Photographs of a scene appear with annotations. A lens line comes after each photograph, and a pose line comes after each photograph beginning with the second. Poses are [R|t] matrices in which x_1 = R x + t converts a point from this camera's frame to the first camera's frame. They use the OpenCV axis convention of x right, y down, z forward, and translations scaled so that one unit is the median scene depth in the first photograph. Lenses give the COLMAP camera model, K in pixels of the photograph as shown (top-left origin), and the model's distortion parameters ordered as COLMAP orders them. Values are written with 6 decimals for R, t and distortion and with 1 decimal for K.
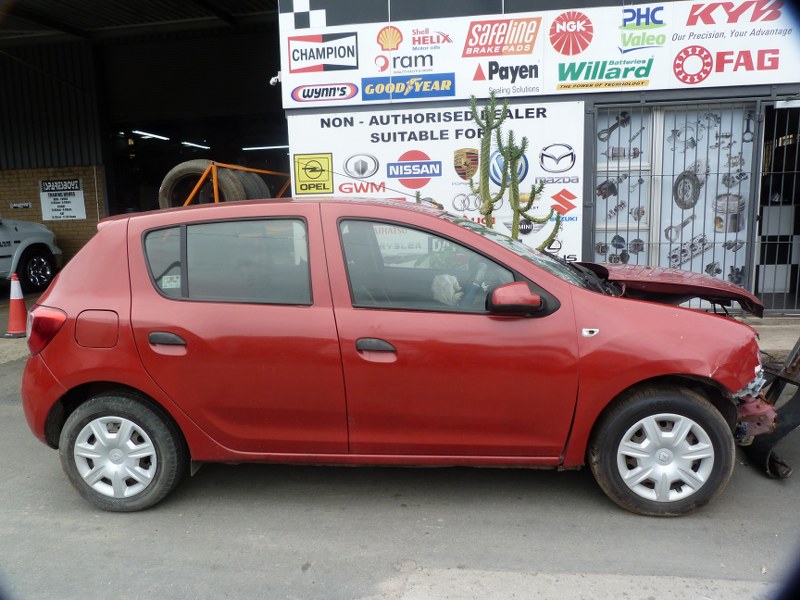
lens RADIAL K [[610.9, 0, 396.5], [0, 610.9, 299.3], [0, 0, 1]] dist [-0.044711, 0.033433]
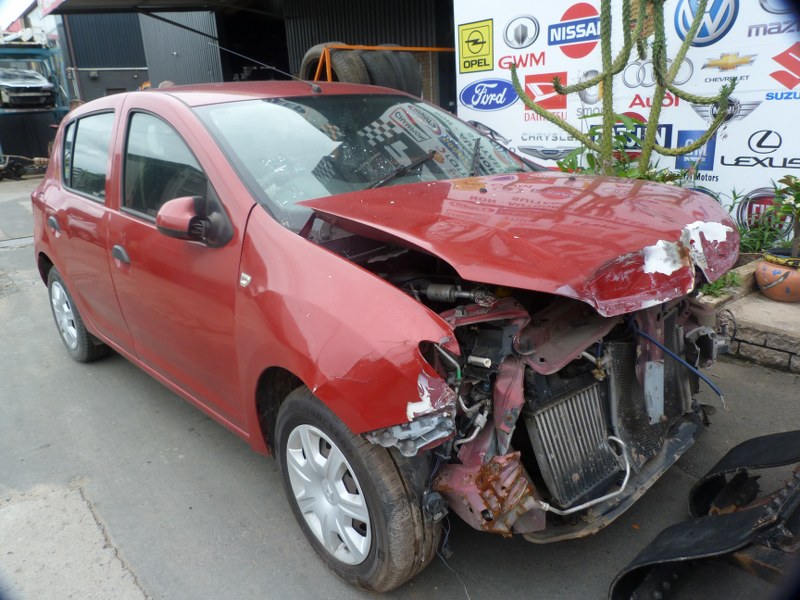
lens RADIAL K [[610.9, 0, 397.6], [0, 610.9, 301.6], [0, 0, 1]] dist [-0.044711, 0.033433]
pose [[0.729940, 0.192753, -0.655769, 0.409915], [-0.064984, 0.974638, 0.214145, -0.036171], [0.680415, -0.113699, 0.723953, 0.283444]]
